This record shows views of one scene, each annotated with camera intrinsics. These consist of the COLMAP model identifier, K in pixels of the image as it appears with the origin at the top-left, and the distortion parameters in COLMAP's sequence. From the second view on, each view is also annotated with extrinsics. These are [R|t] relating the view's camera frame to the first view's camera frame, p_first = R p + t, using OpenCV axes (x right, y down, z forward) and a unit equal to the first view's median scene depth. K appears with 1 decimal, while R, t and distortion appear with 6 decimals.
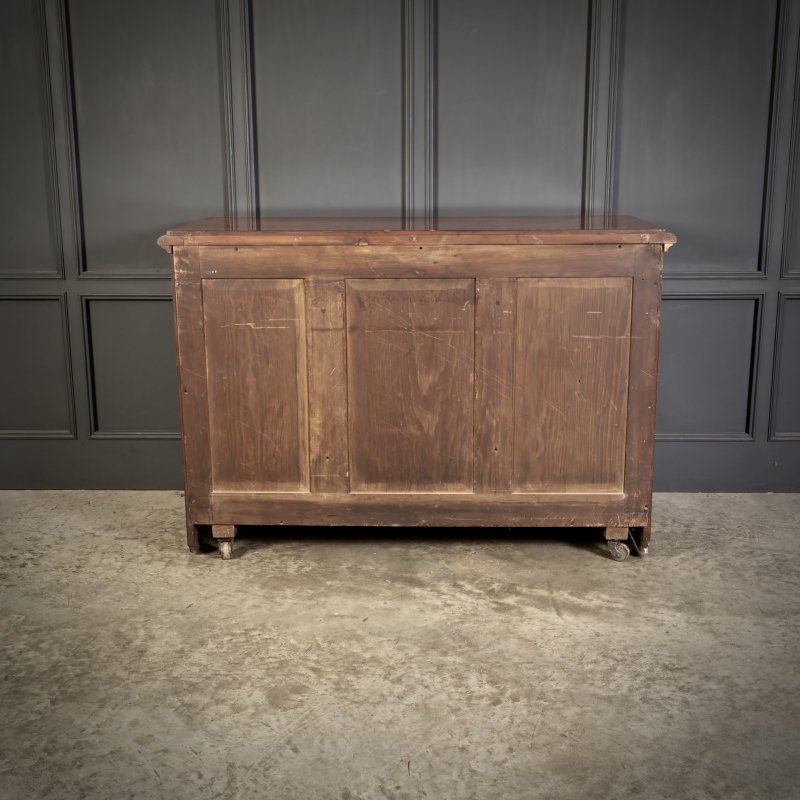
lens RADIAL K [[1135.0, 0, 400.0], [0, 1135.0, 400.0], [0, 0, 1]] dist [0.018239, -0.037598]
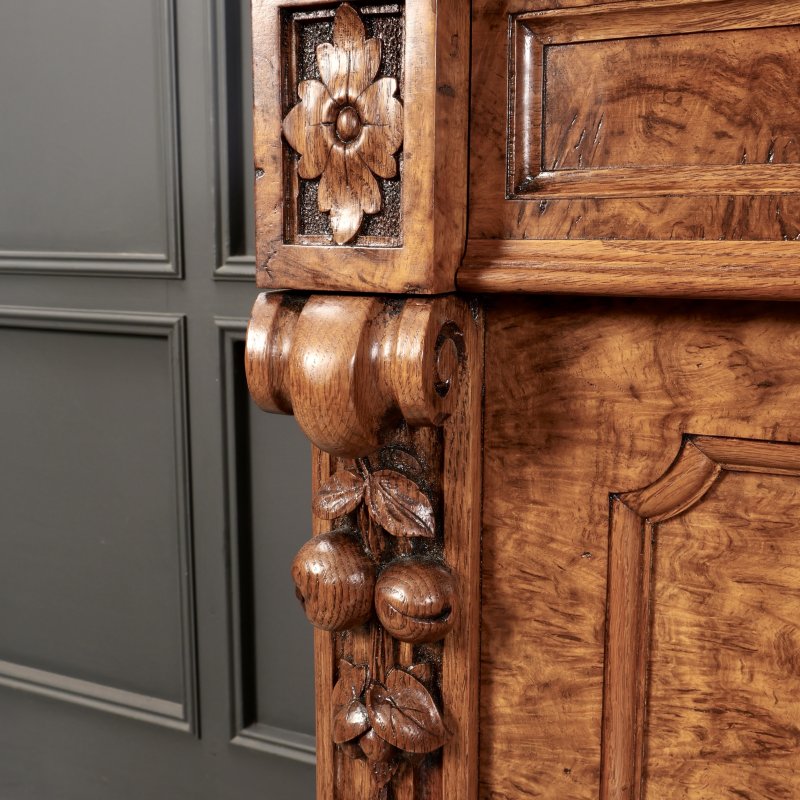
lens RADIAL K [[1037.7, 0, 400.0], [0, 1037.7, 400.0], [0, 0, 1]] dist [-0.006651, -0.023245]
pose [[0.909550, 0.074151, -0.408926, -0.136646], [-0.097575, 0.994552, -0.036687, -0.082228], [0.403978, 0.073270, 0.911830, 0.946471]]
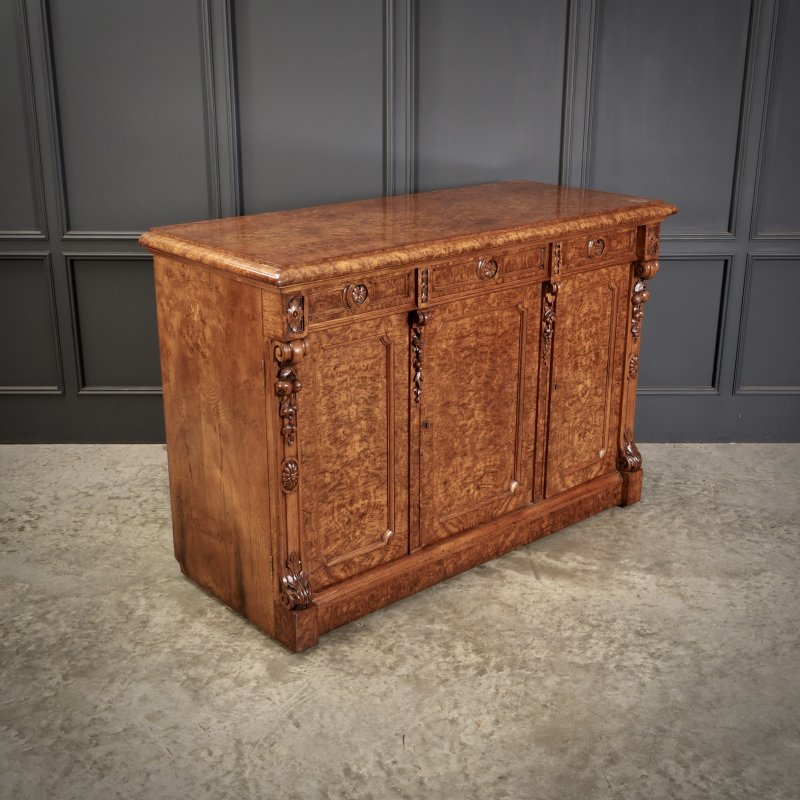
lens RADIAL K [[1080.0, 0, 400.0], [0, 1080.0, 400.0], [0, 0, 1]] dist [0.019676, -0.015778]
pose [[0.745062, -0.212689, 0.632176, -0.644390], [0.144728, 0.976767, 0.158050, -0.168923], [-0.651104, -0.026263, 0.758534, 0.400009]]
